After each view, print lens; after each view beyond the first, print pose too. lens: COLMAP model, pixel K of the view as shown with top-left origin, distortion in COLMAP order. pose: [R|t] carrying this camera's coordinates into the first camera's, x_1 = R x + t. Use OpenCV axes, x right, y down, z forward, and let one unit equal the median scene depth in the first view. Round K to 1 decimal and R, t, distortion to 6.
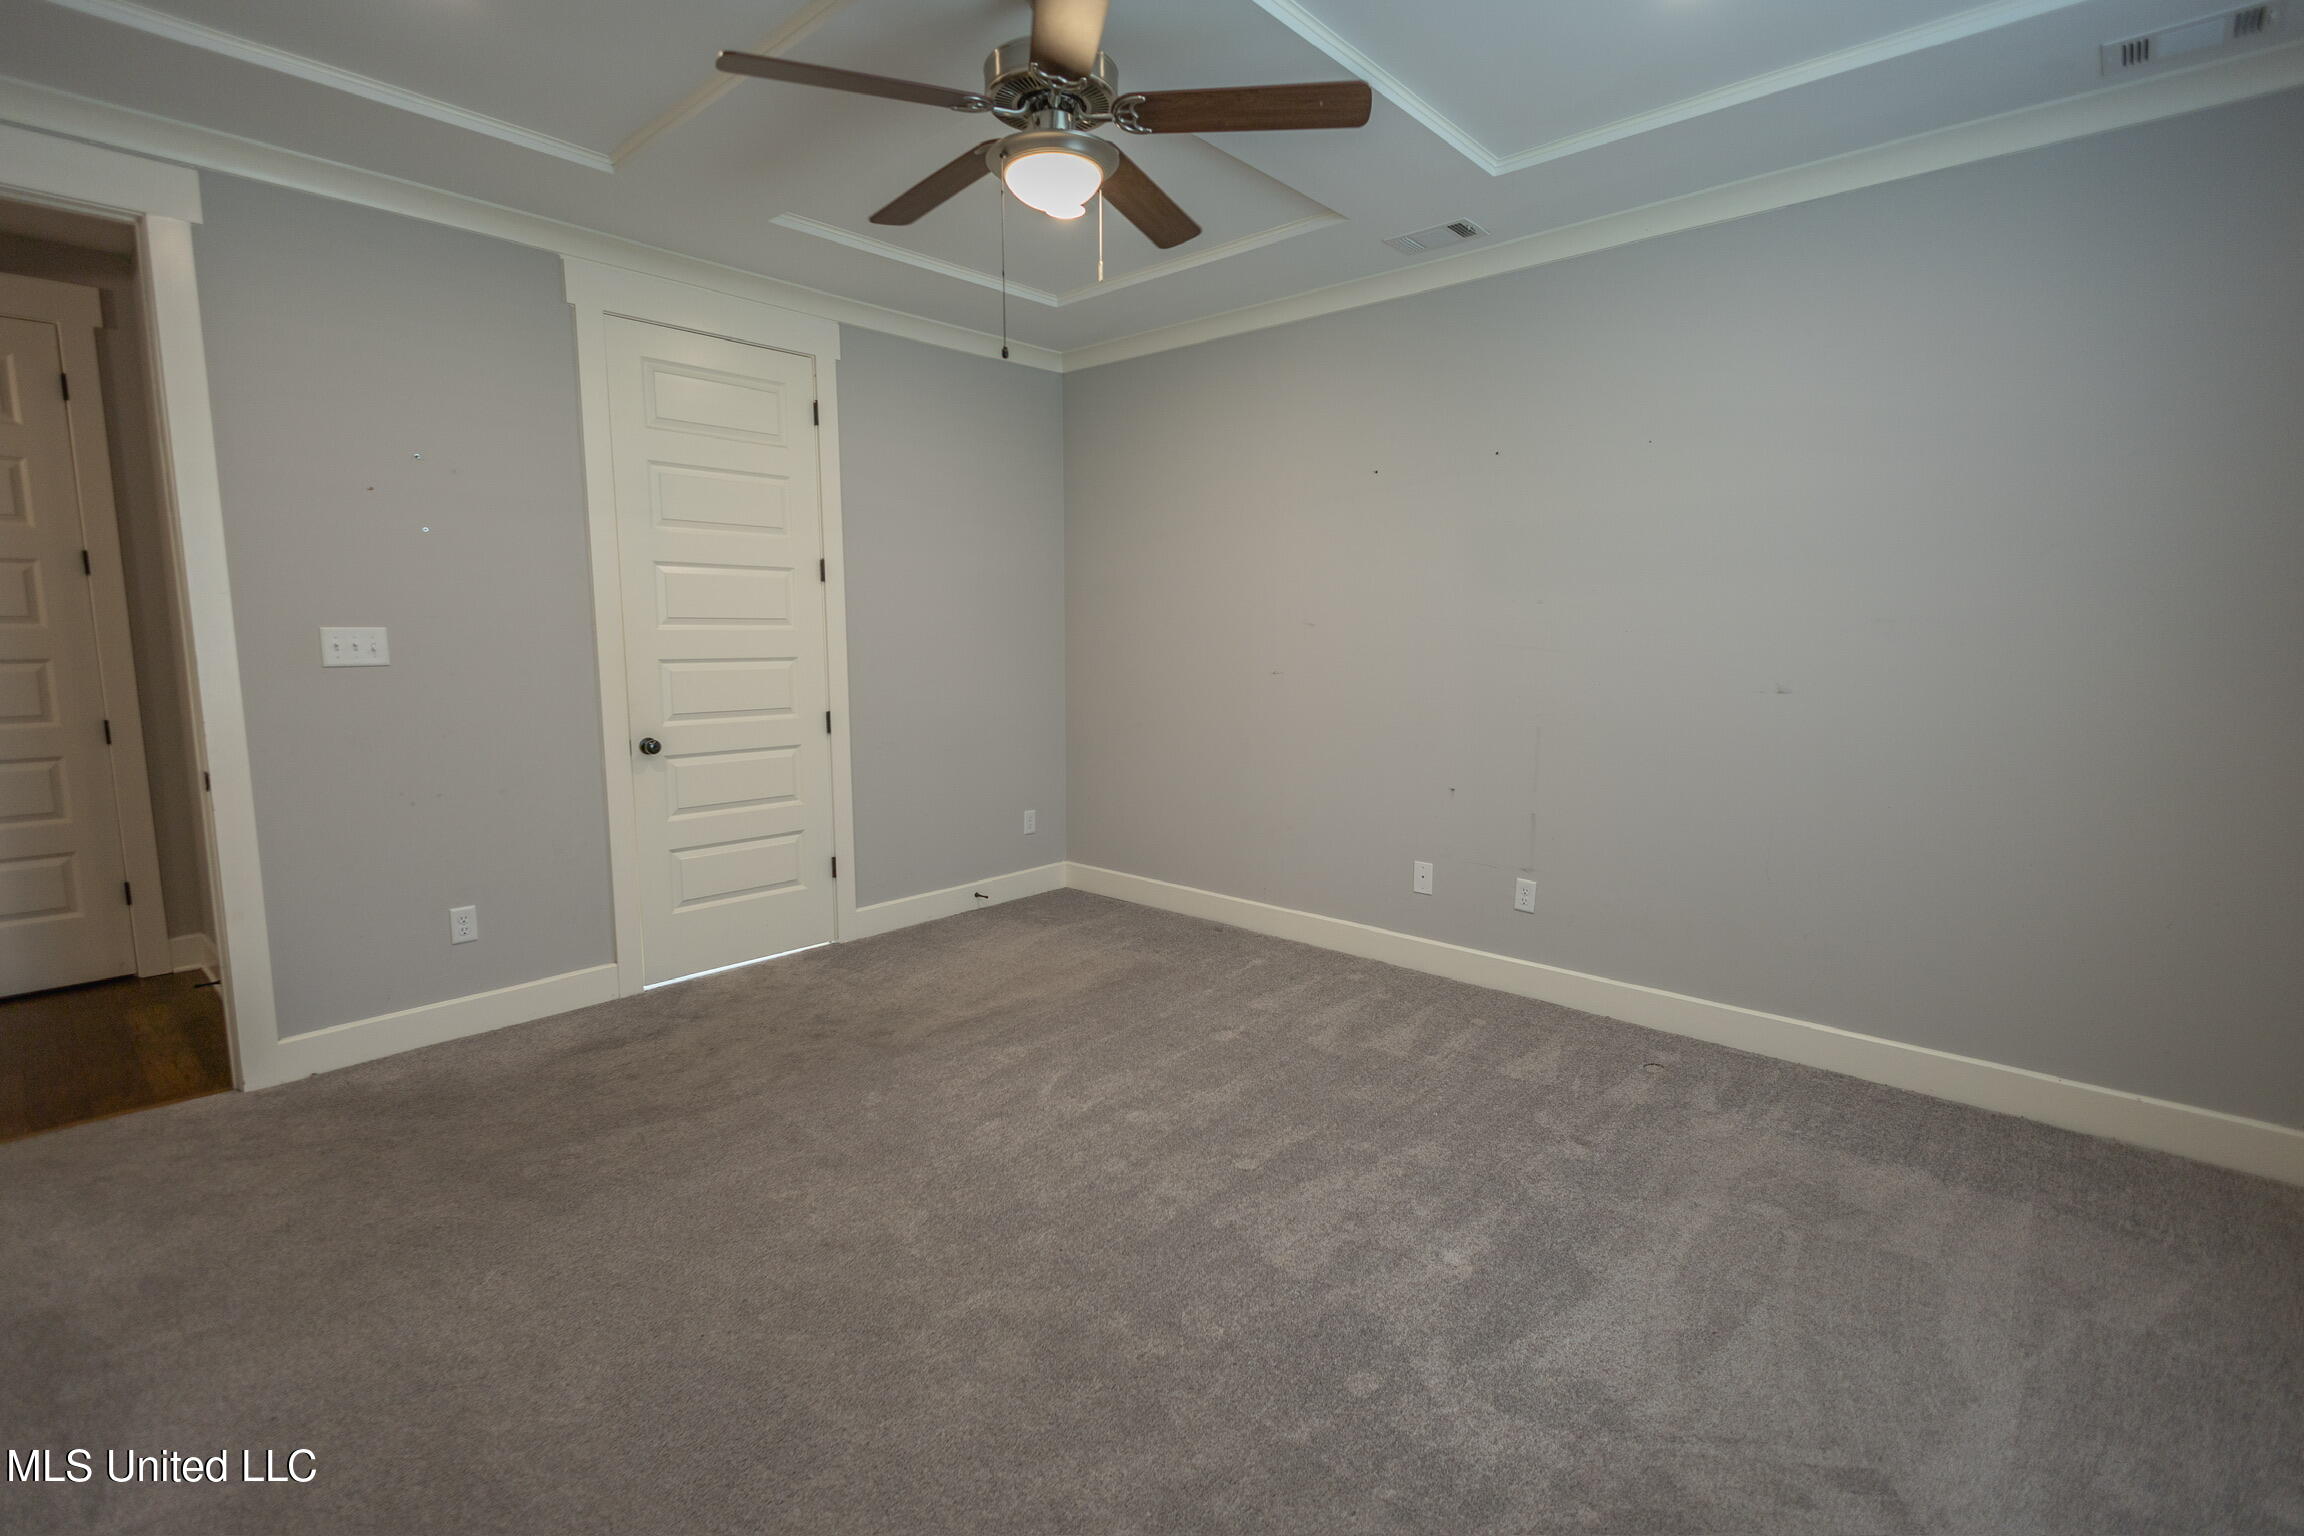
lens RADIAL K [[1024.3, 0, 1148.6], [0, 1024.3, 768.4], [0, 0, 1]] dist [0.005669, -0.002258]
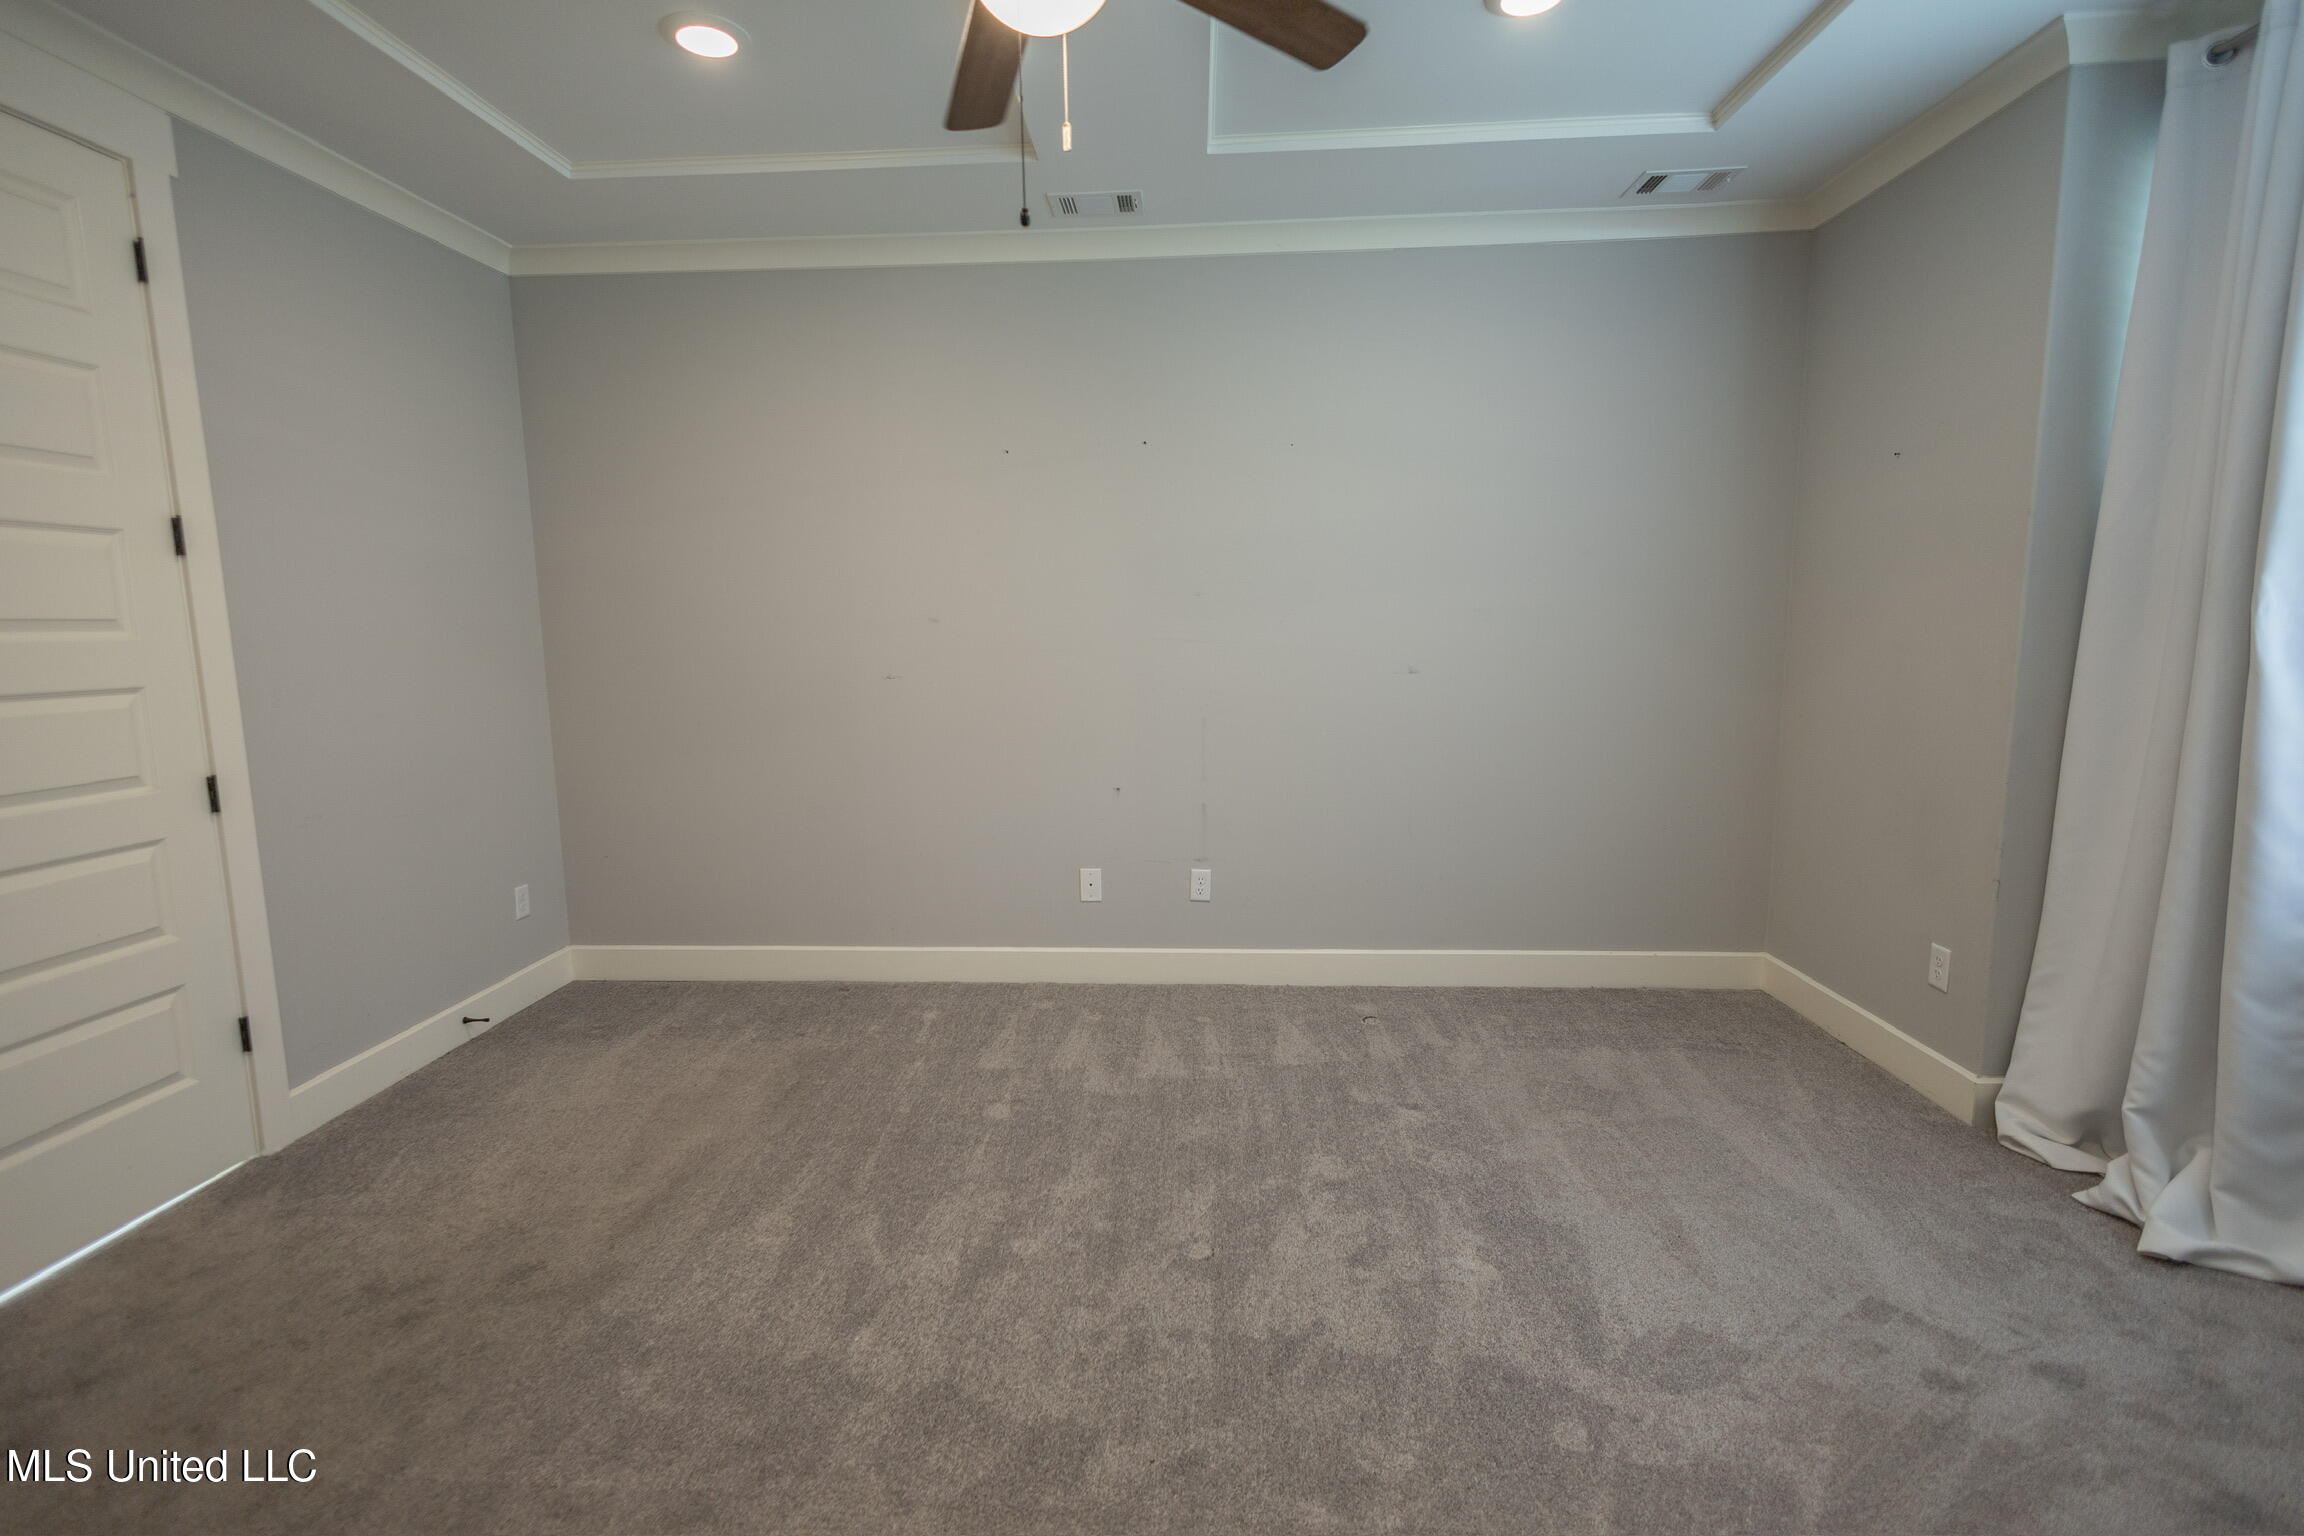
lens RADIAL K [[1024.3, 0, 1147.2], [0, 1024.3, 765.8], [0, 0, 1]] dist [0.005669, -0.002258]
pose [[0.786307, -0.097636, 0.610073, -0.311779], [0.098989, 0.994587, 0.031589, -0.033477], [-0.609855, 0.035552, 0.791715, 0.253873]]
